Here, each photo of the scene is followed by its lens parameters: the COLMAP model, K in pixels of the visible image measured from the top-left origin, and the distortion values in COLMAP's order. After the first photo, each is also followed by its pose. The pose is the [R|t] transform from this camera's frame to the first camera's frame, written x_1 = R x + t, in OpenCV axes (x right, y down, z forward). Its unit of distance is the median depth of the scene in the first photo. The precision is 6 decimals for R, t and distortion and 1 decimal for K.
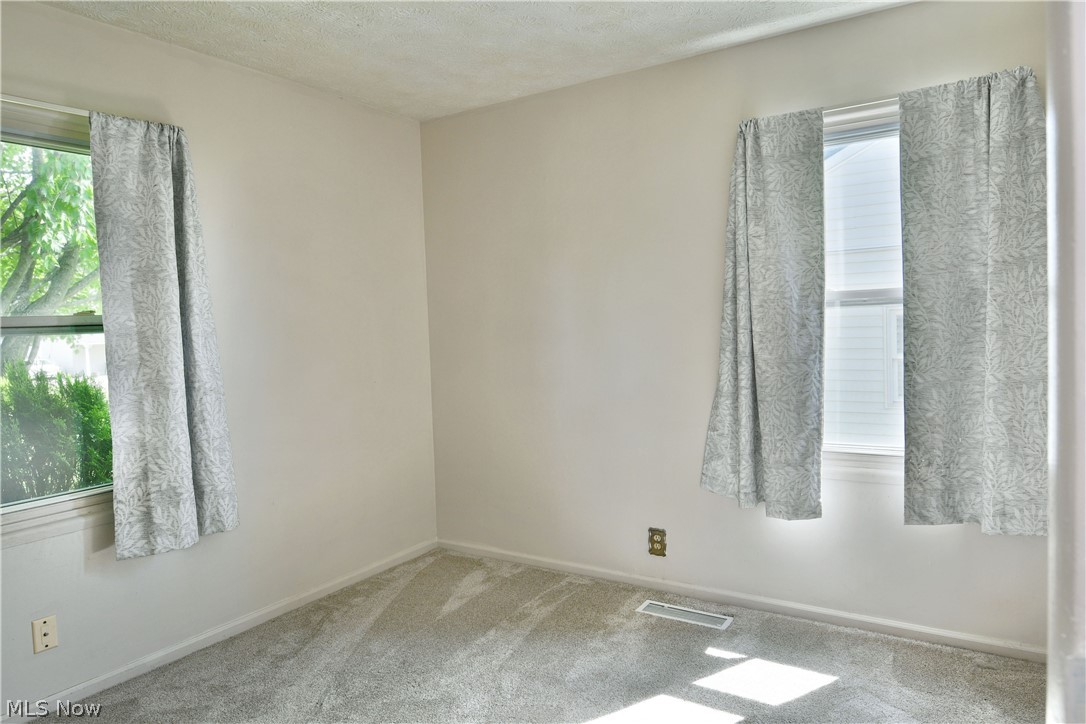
lens RADIAL K [[664.5, 0, 550.7], [0, 664.5, 333.6], [0, 0, 1]] dist [-0.014471, -0.002849]
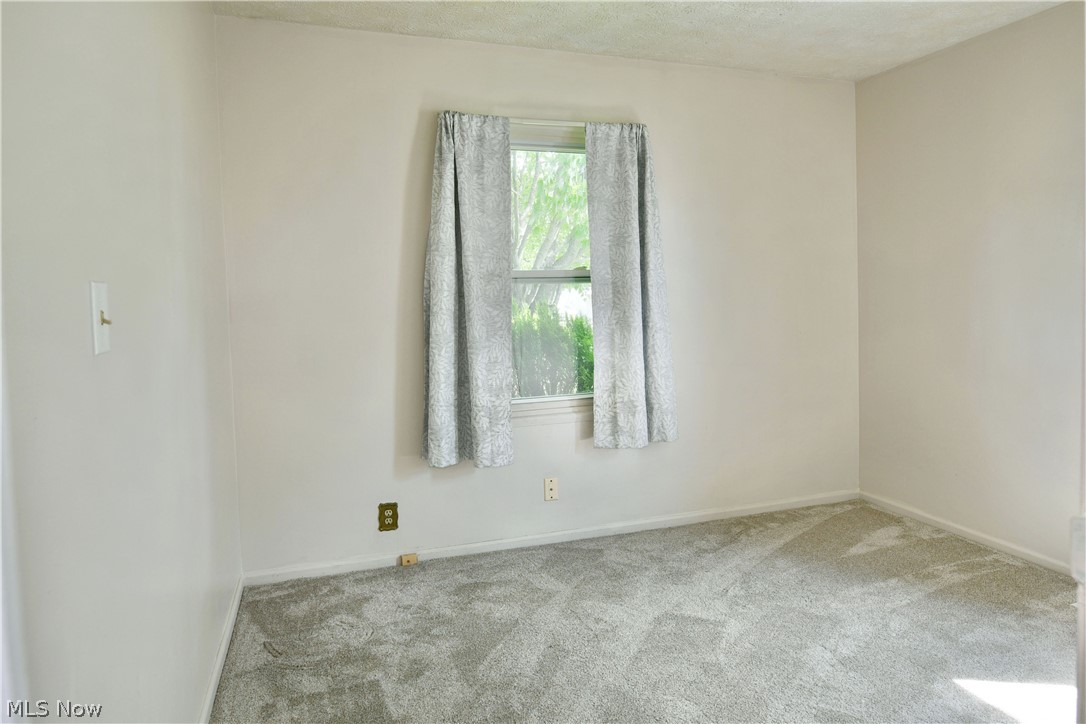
lens RADIAL K [[659.4, 0, 542.3], [0, 659.4, 319.1], [0, 0, 1]] dist [-0.015802, -0.000739]
pose [[0.768477, 0.051533, -0.637799, 0.122025], [-0.022962, 0.998331, 0.052996, 0.004024], [0.639465, -0.026081, 0.768378, -0.121659]]
